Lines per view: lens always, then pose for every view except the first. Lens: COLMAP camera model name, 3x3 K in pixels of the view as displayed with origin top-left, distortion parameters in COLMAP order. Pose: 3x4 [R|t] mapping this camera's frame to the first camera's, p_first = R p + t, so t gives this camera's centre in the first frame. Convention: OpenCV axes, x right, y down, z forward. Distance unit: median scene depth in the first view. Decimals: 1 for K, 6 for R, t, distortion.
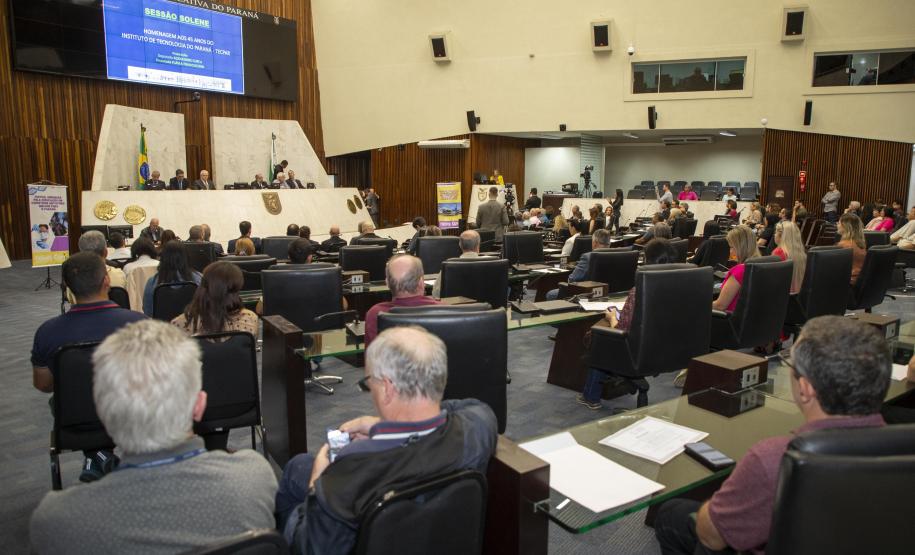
lens RADIAL K [[632.5, 0, 470.1], [0, 632.5, 281.0], [0, 0, 1]] dist [-0.072459, 0.040888]
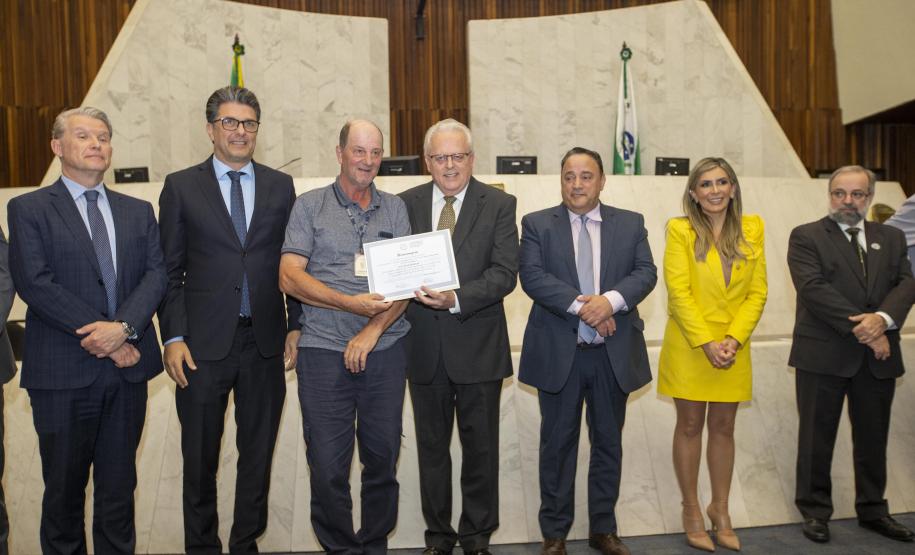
lens RADIAL K [[809.4, 0, 457.1], [0, 809.4, 268.5], [0, 0, 1]] dist [0.030264, 0.010822]
pose [[0.682523, -0.011552, -0.730772, -0.046449], [-0.089872, 0.990960, -0.099604, -0.057082], [0.725317, 0.133659, 0.675315, 0.653618]]
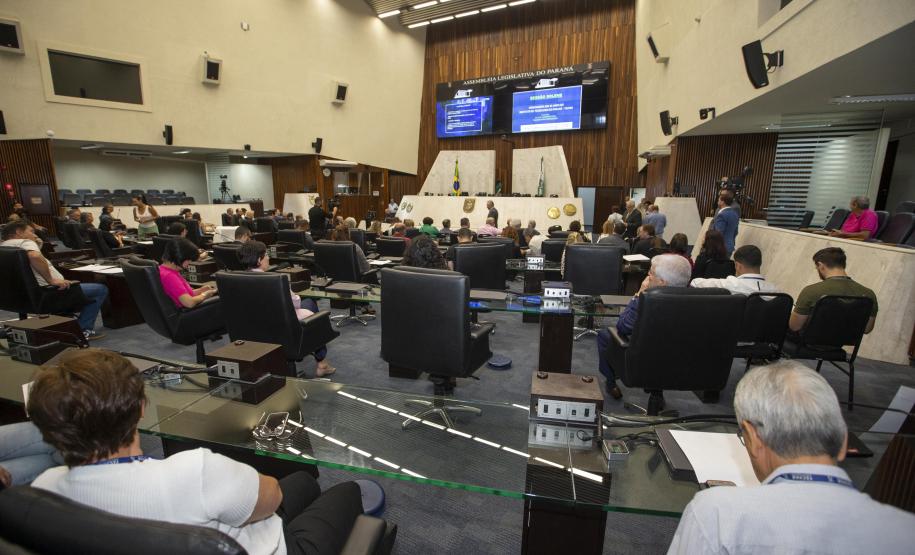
lens RADIAL K [[414.8, 0, 457.5], [0, 414.8, 277.5], [0, 0, 1]] dist [-0.053510, 0.017125]
pose [[0.120472, 0.197258, -0.972921, 0.610613], [-0.162016, 0.970826, 0.176771, -0.111448], [0.979407, 0.136333, 0.148916, 0.735774]]
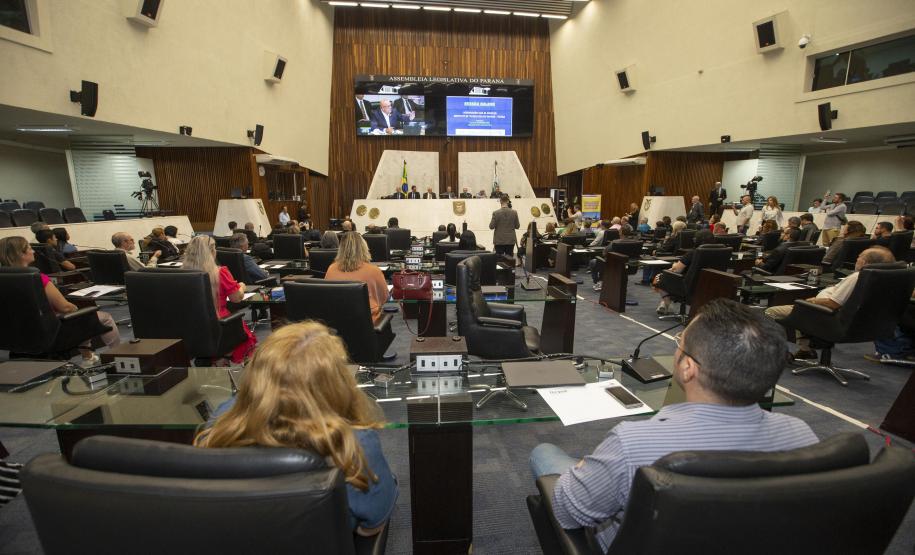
lens RADIAL K [[414.8, 0, 457.5], [0, 414.8, 277.5], [0, 0, 1]] dist [-0.053510, 0.017125]
pose [[0.698939, 0.132445, -0.702810, 0.351204], [-0.103320, 0.991093, 0.084022, -0.036753], [0.707679, 0.013888, 0.706398, 0.257842]]
